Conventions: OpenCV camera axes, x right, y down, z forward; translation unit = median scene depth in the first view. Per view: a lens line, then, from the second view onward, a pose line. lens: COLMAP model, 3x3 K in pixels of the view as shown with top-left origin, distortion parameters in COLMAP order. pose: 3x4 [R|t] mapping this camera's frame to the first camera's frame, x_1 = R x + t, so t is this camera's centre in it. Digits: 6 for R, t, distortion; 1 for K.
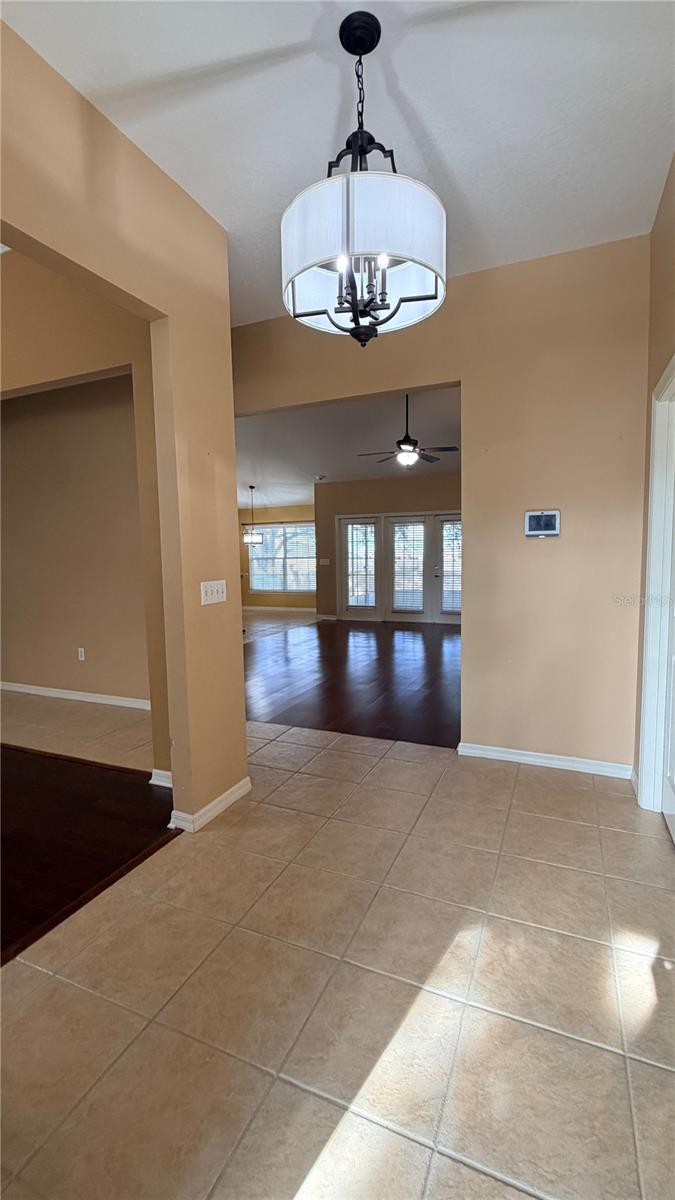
lens RADIAL K [[519.6, 0, 335.2], [0, 519.6, 598.9], [0, 0, 1]] dist [0.001047, 0.000182]
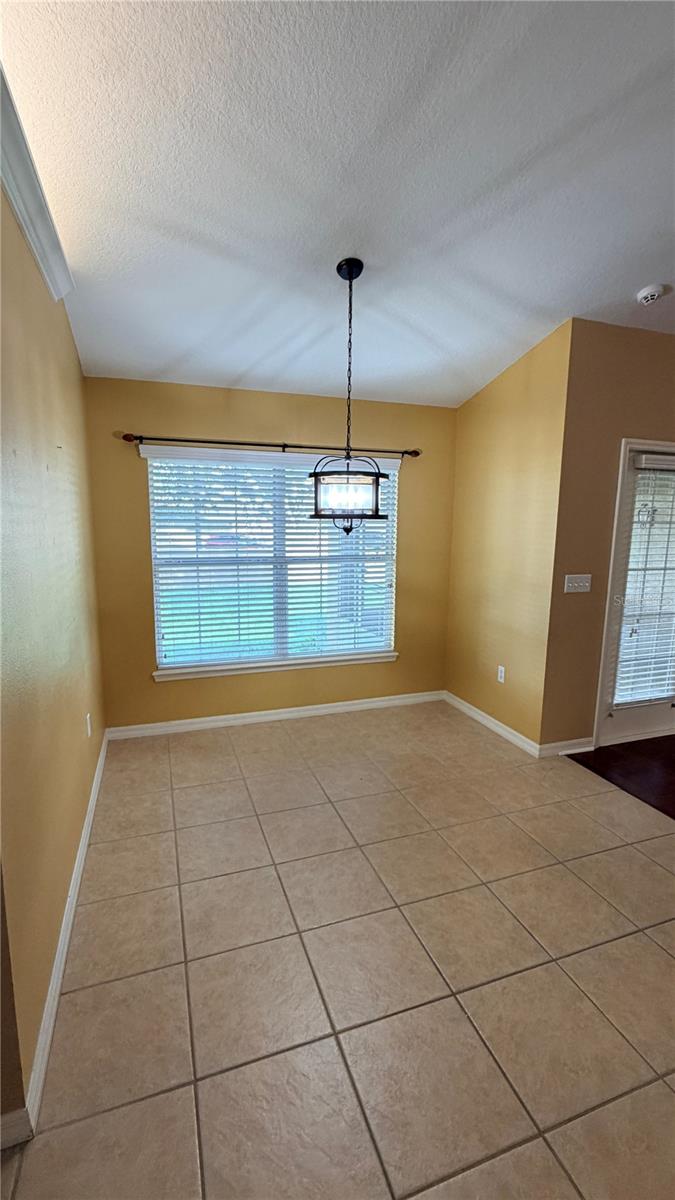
lens RADIAL K [[519.6, 0, 335.2], [0, 519.6, 598.9], [0, 0, 1]] dist [0.001047, 0.000182]
pose [[0.723729, -0.072440, 0.686272, -0.345897], [0.038180, 0.997155, 0.064993, -0.087845], [-0.689028, -0.020835, 0.724435, 0.867859]]
